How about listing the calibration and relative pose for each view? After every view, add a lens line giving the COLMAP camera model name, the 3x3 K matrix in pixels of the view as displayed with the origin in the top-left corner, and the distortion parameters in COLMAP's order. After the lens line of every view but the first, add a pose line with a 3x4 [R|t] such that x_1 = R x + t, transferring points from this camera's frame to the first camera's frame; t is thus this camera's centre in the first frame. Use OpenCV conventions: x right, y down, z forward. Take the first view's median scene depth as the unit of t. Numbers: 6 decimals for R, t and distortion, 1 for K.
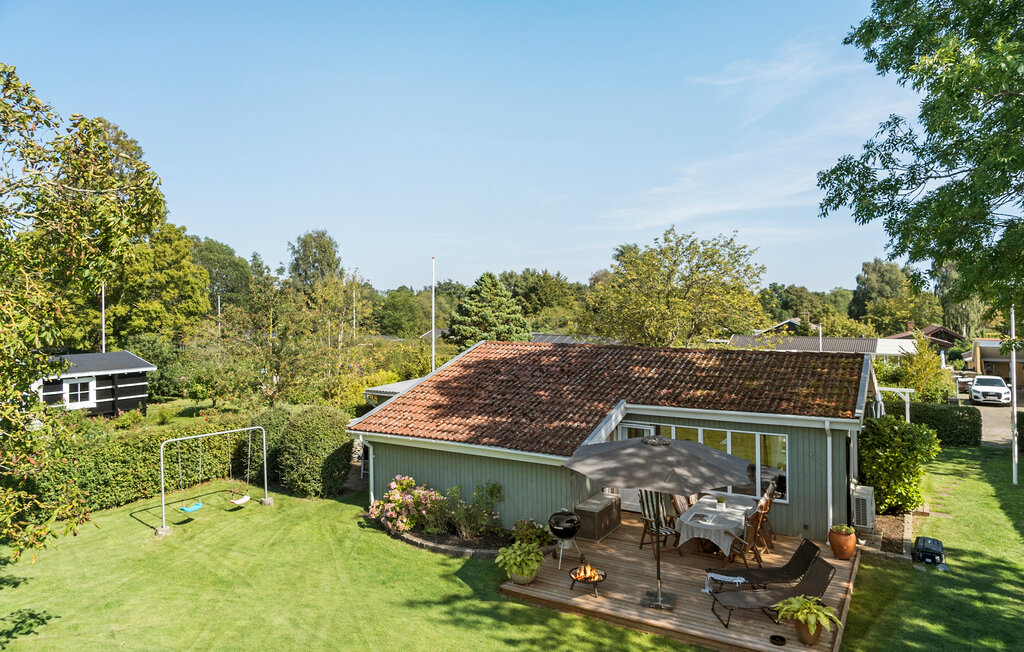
lens RADIAL K [[693.5, 0, 512.1], [0, 693.5, 324.8], [0, 0, 1]] dist [-0.006649, 0.001884]
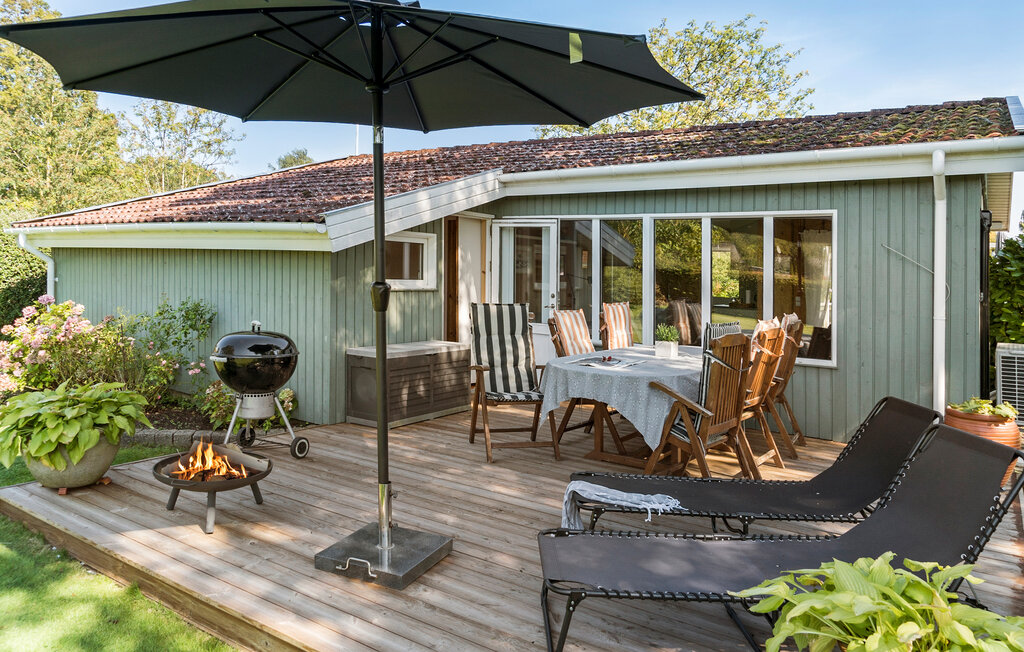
lens RADIAL K [[693.5, 0, 494.3], [0, 693.5, 294.8], [0, 0, 1]] dist [-0.006649, 0.001884]
pose [[0.995761, 0.026970, -0.087933, 0.271776], [-0.027753, 0.999585, -0.007694, 0.272772], [0.087689, 0.010102, 0.996097, 0.669047]]
